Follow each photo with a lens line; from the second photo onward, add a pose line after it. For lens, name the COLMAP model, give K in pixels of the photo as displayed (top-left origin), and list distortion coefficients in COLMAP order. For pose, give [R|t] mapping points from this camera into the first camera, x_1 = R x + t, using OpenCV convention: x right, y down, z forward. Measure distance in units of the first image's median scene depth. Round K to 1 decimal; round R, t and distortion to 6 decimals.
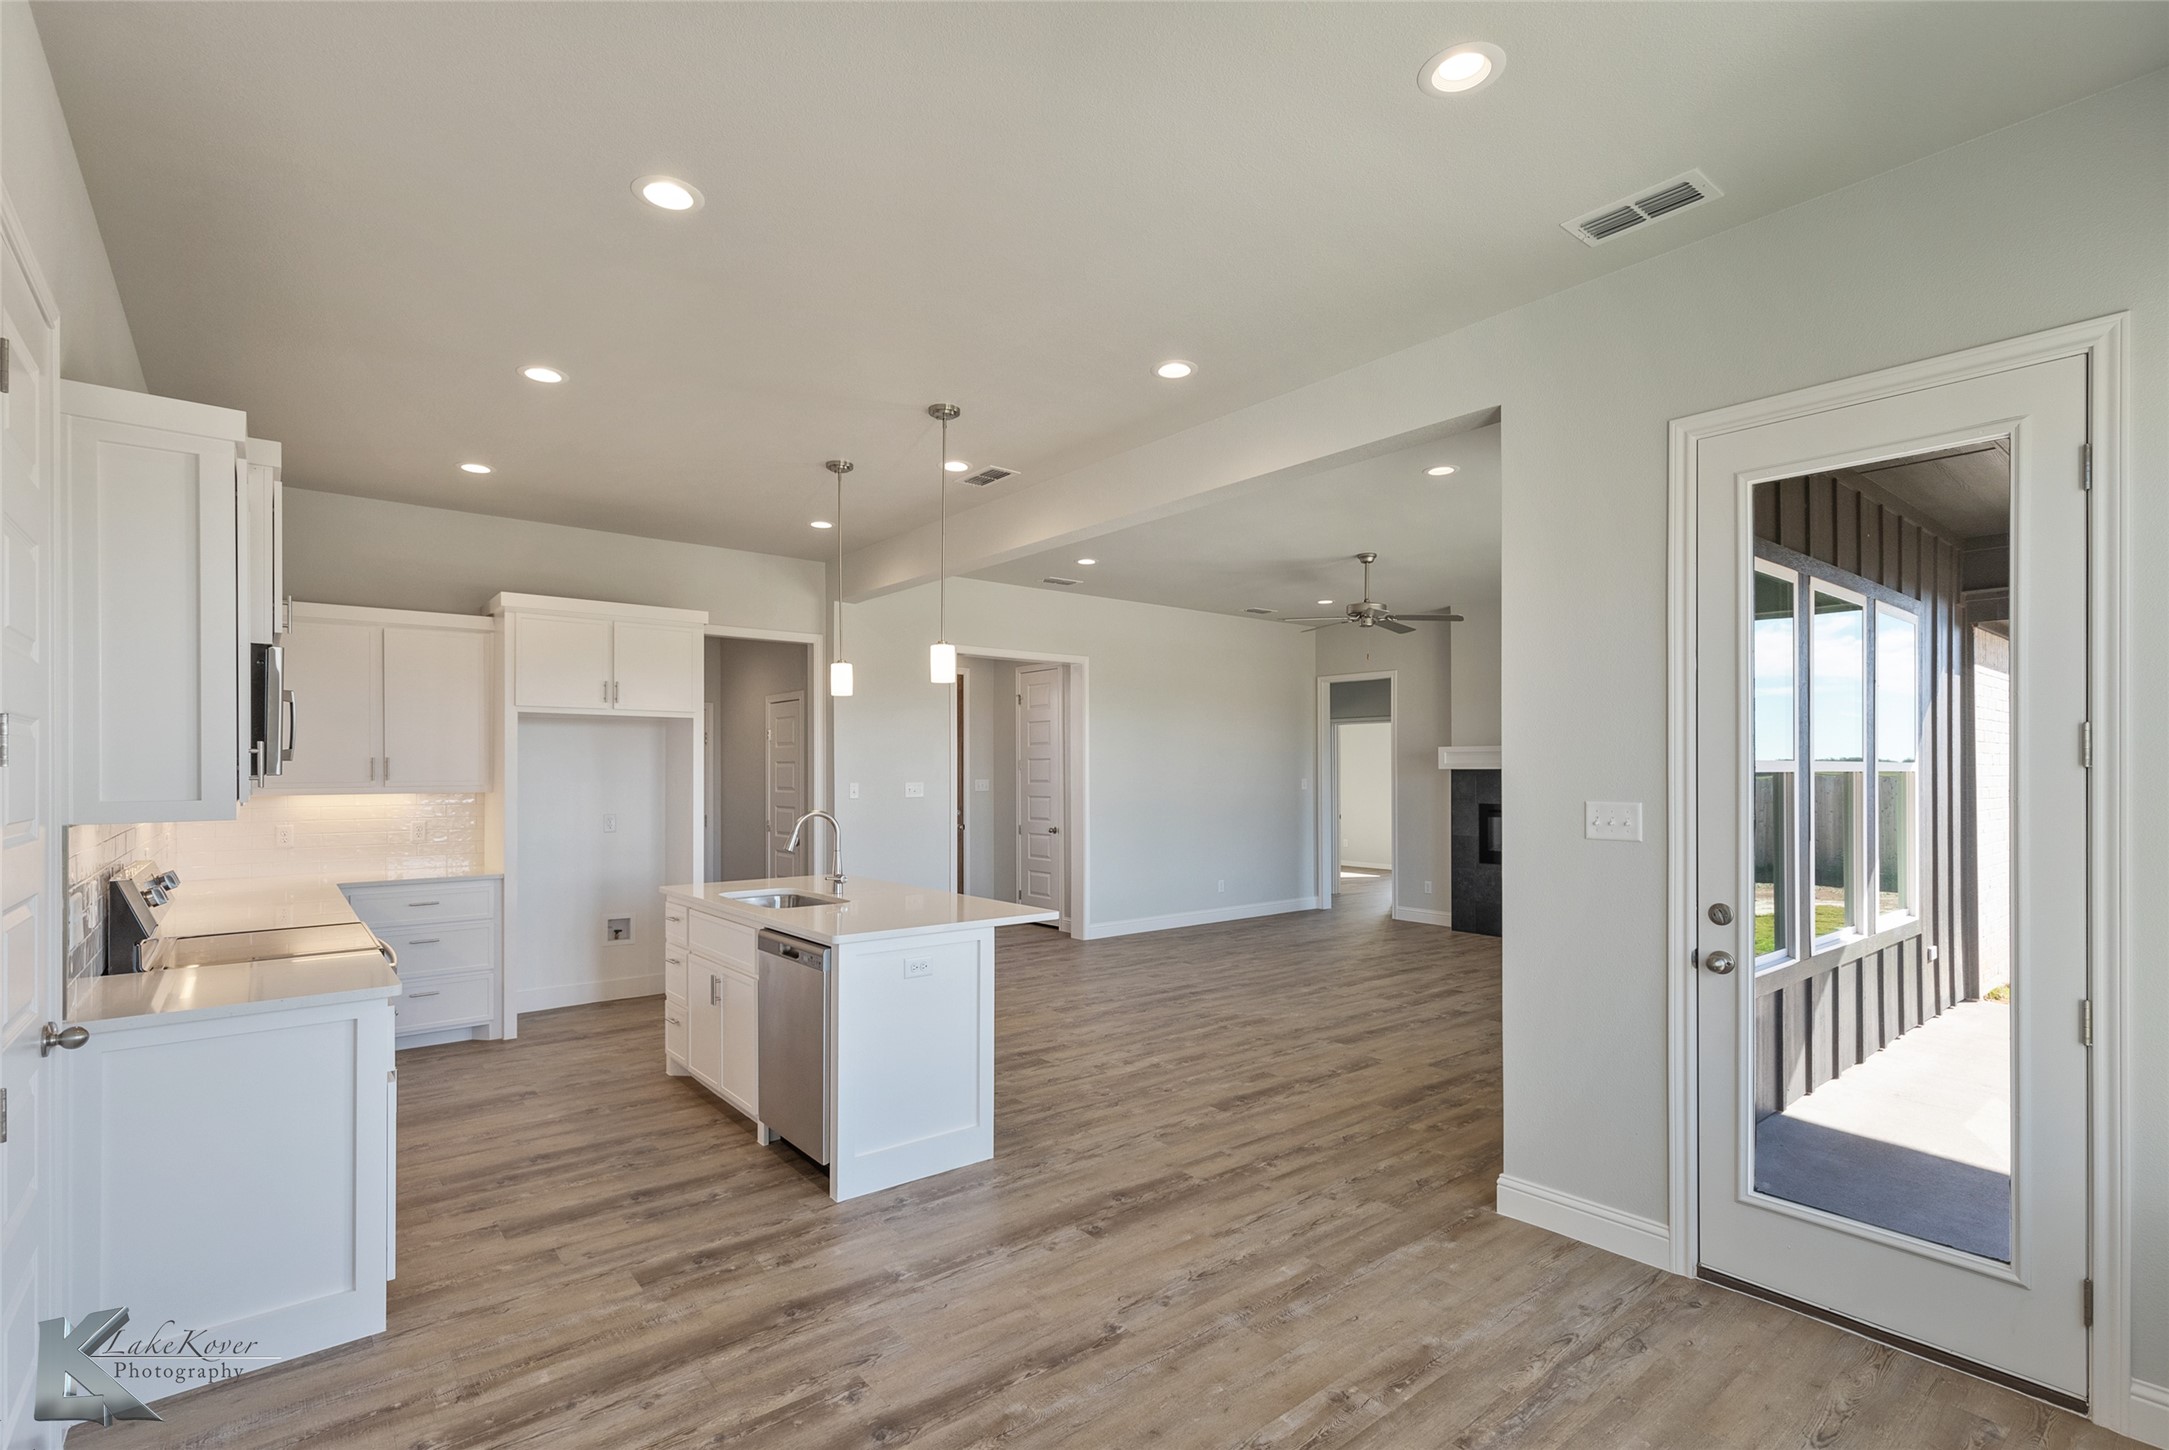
lens RADIAL K [[1010.4, 0, 1081.2], [0, 1010.4, 765.4], [0, 0, 1]] dist [0.008894, 0.000064]
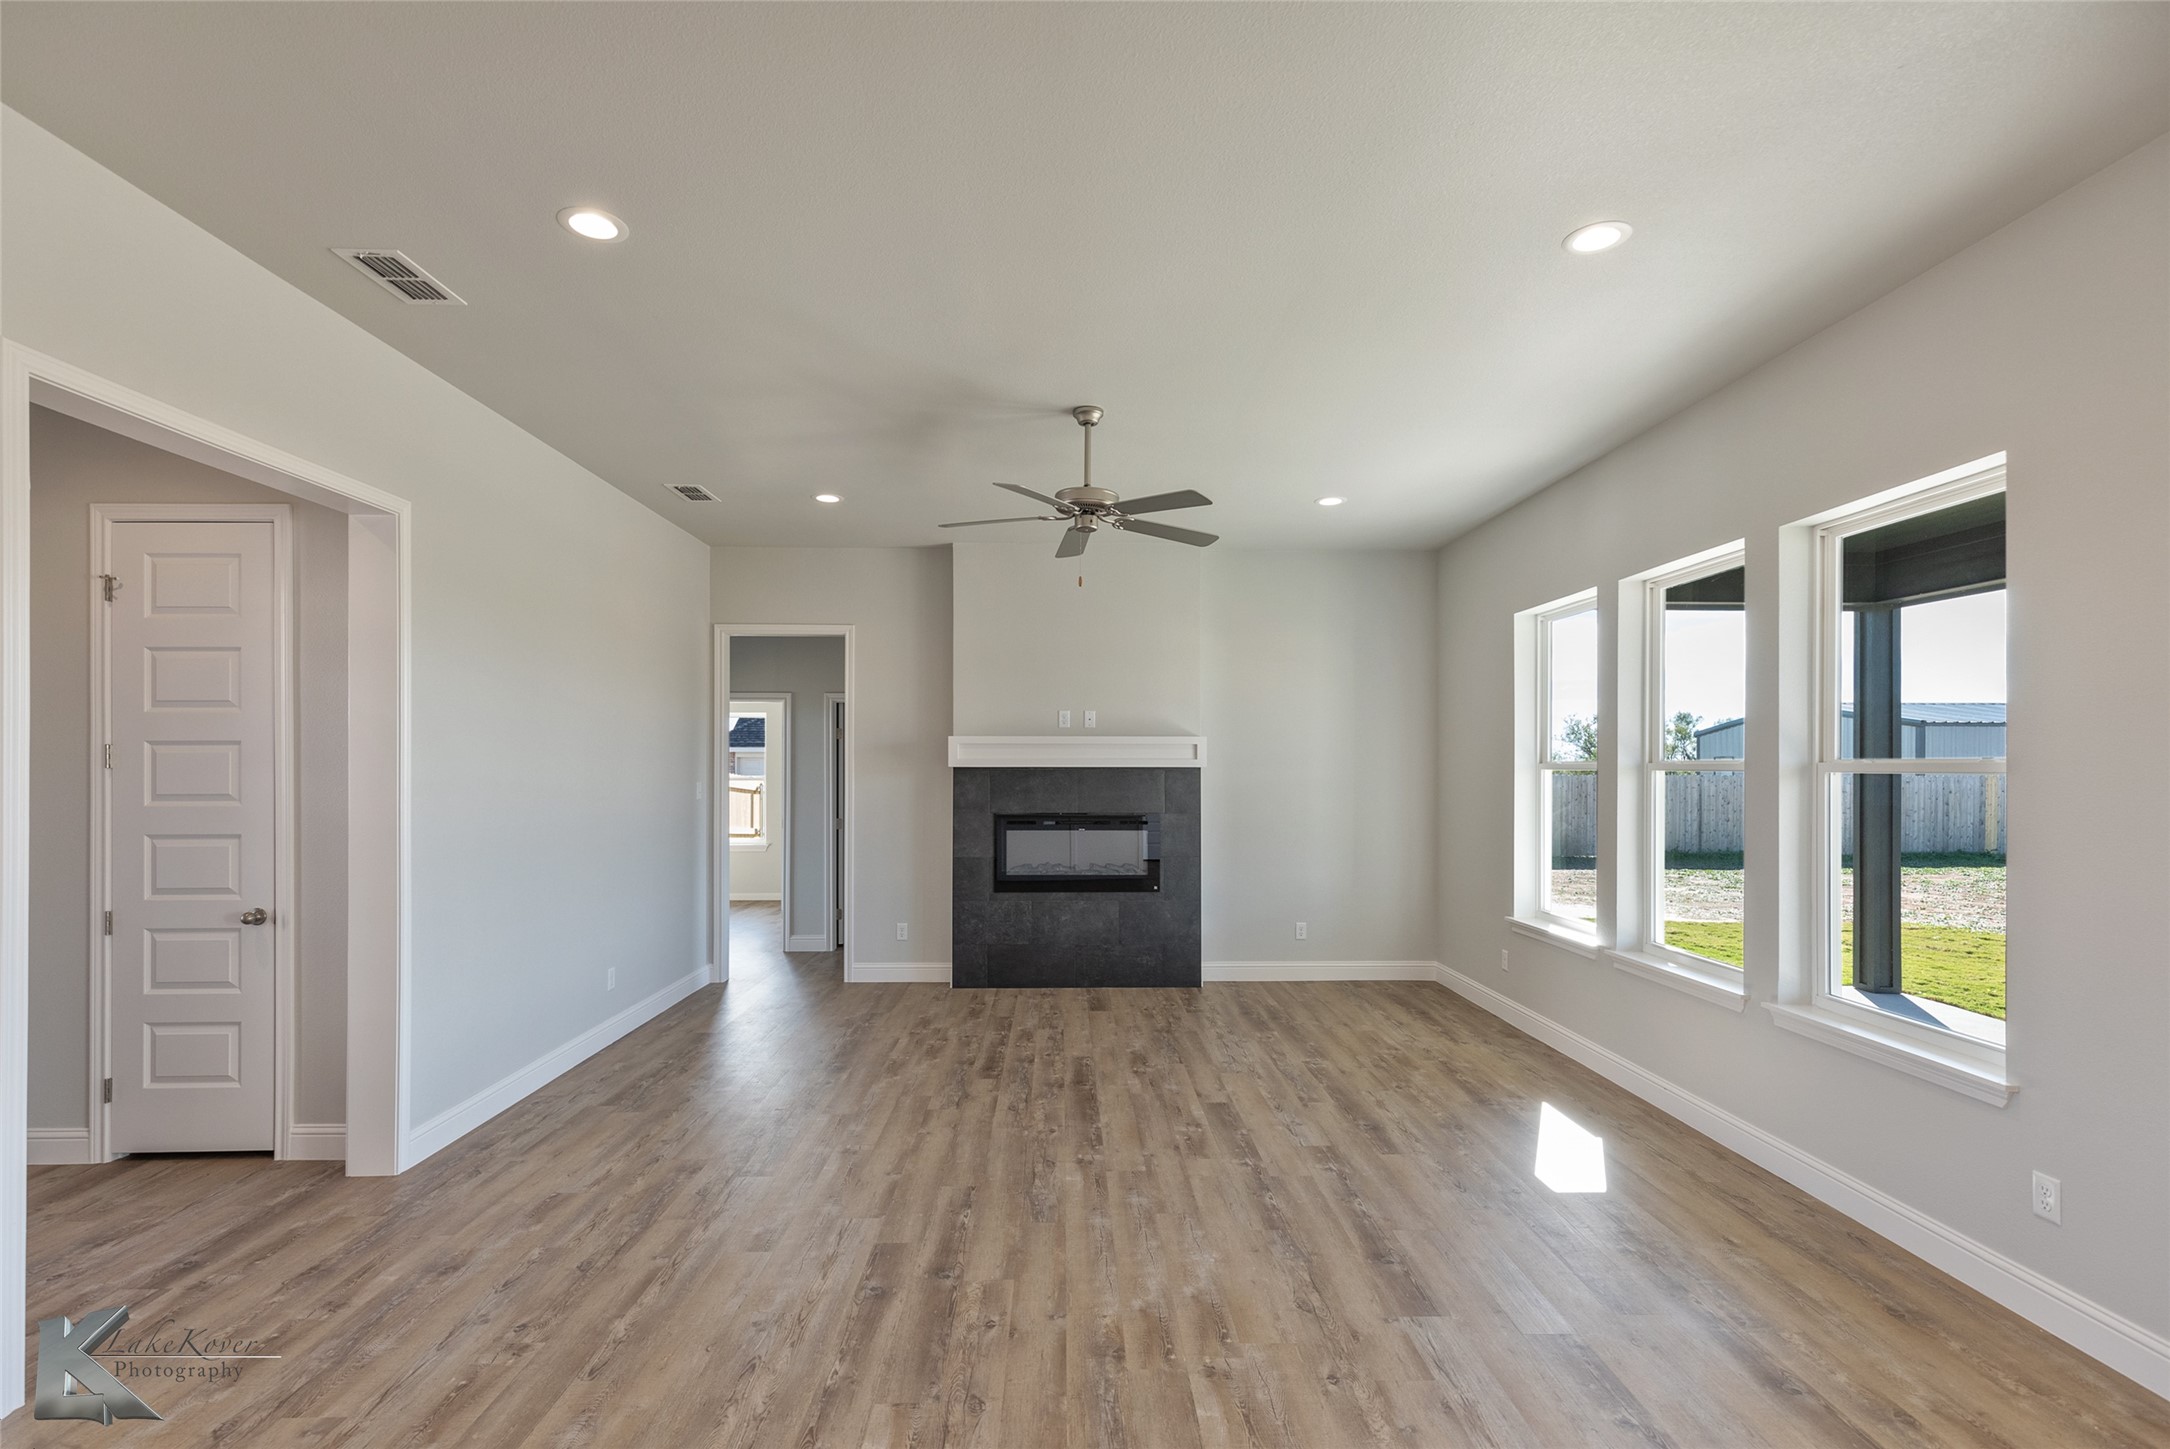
lens RADIAL K [[983.7, 0, 1081.4], [0, 983.7, 766.5], [0, 0, 1]] dist [0.003789, 0.000059]
pose [[0.610002, 0.000641, 0.792399, -0.256593], [-0.004629, 0.999985, 0.002755, 0.001453], [-0.792386, -0.005349, 0.609996, 0.907748]]
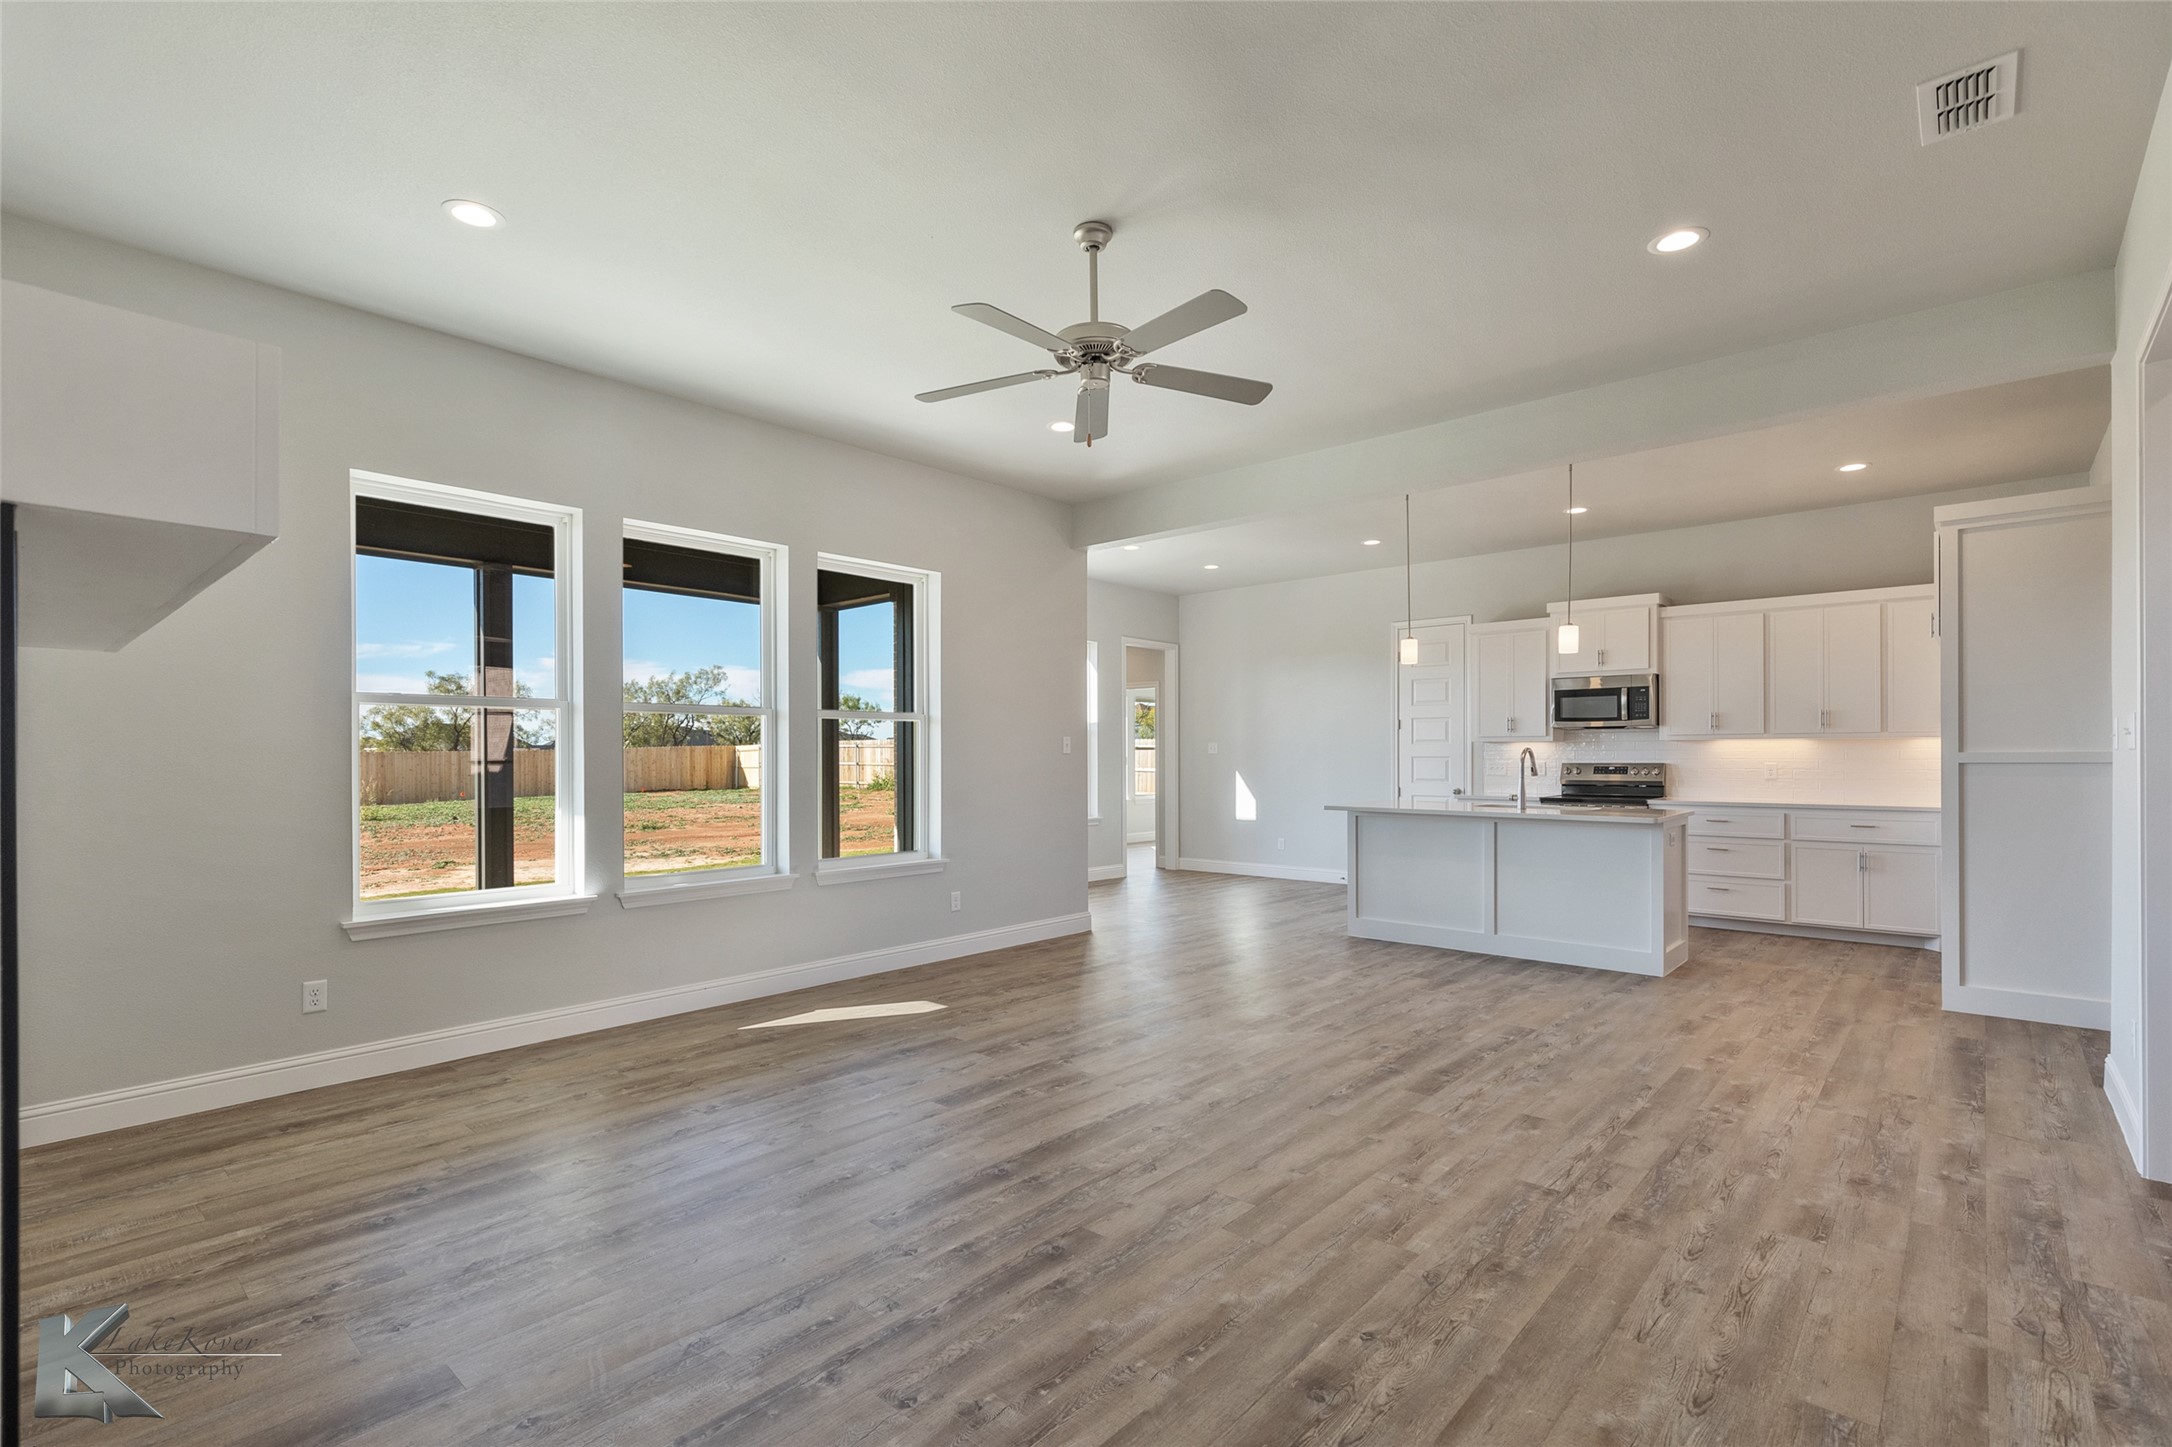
lens RADIAL K [[984.6, 0, 1082.4], [0, 984.6, 765.6], [0, 0, 1]] dist [0.003789, 0.000059]
pose [[-0.987180, 0.004294, -0.159554, 0.509093], [0.003269, 0.999972, 0.006685, 0.053056], [0.159578, 0.006078, -0.987167, 2.040569]]
